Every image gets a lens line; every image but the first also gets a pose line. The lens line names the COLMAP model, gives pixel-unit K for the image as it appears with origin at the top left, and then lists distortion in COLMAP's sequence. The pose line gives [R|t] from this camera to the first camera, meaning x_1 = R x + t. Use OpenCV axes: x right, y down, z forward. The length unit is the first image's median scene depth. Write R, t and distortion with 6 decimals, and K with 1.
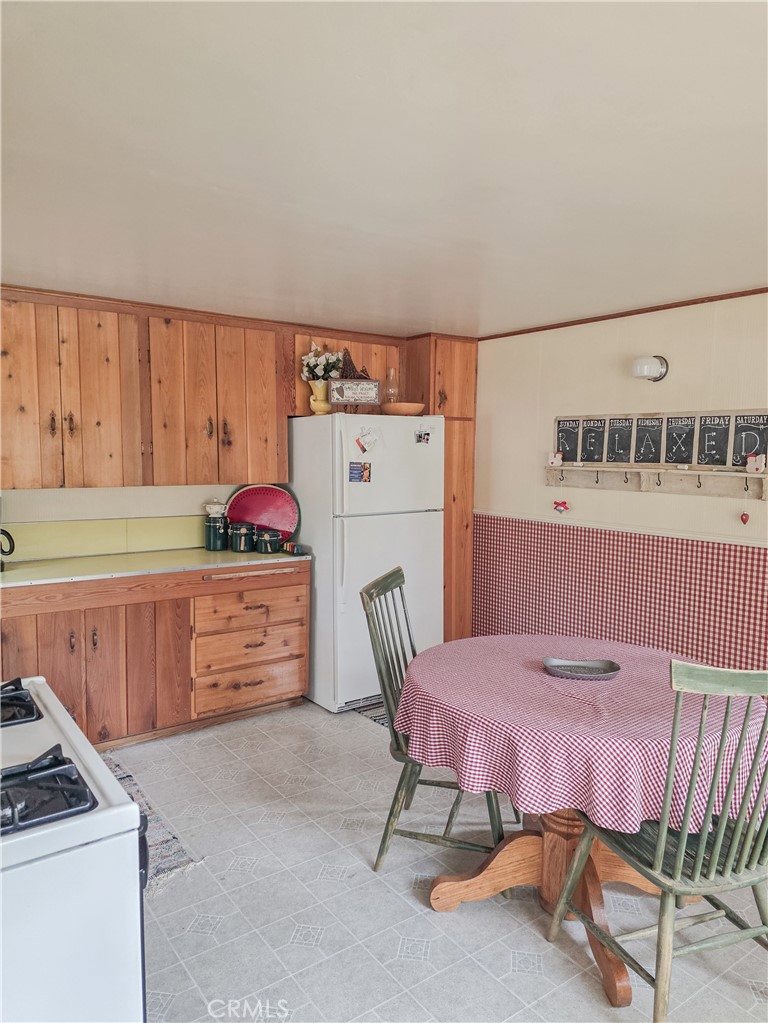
lens RADIAL K [[694.2, 0, 406.2], [0, 694.2, 528.8], [0, 0, 1]] dist [0.077559, -0.075020]
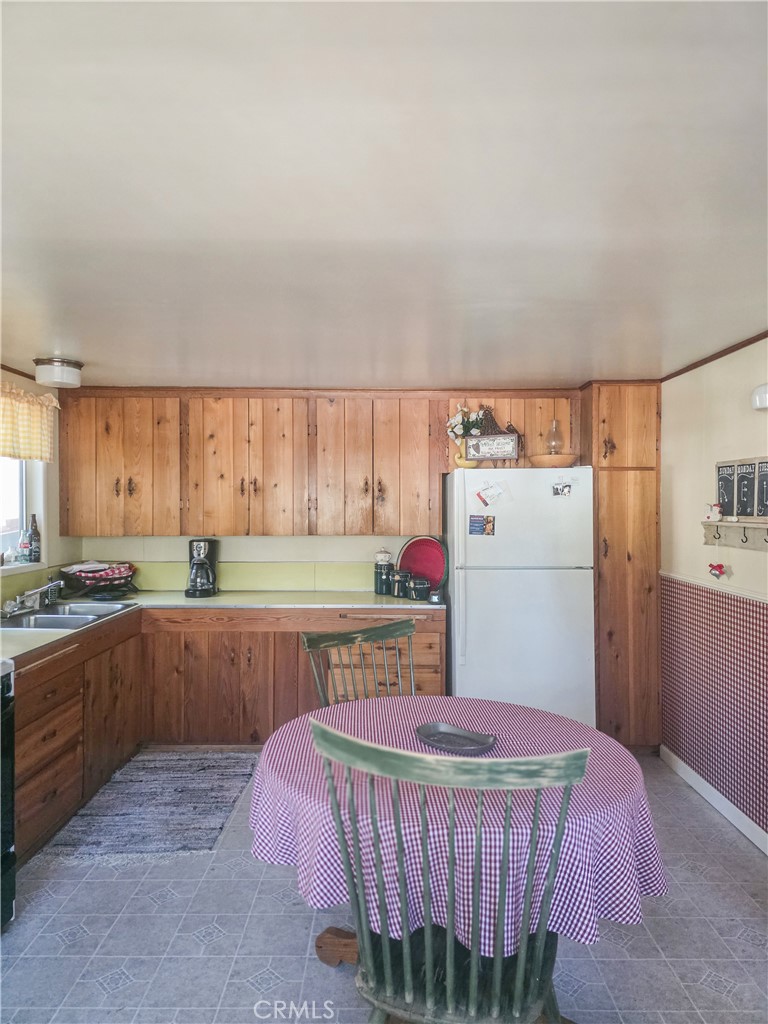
lens RADIAL K [[694.9, 0, 385.6], [0, 694.9, 509.9], [0, 0, 1]] dist [0.077559, -0.075020]
pose [[0.805001, -0.003360, -0.593265, 0.411219], [-0.060417, 0.994321, -0.087611, -0.006516], [0.590190, 0.106370, 0.800226, 0.102358]]
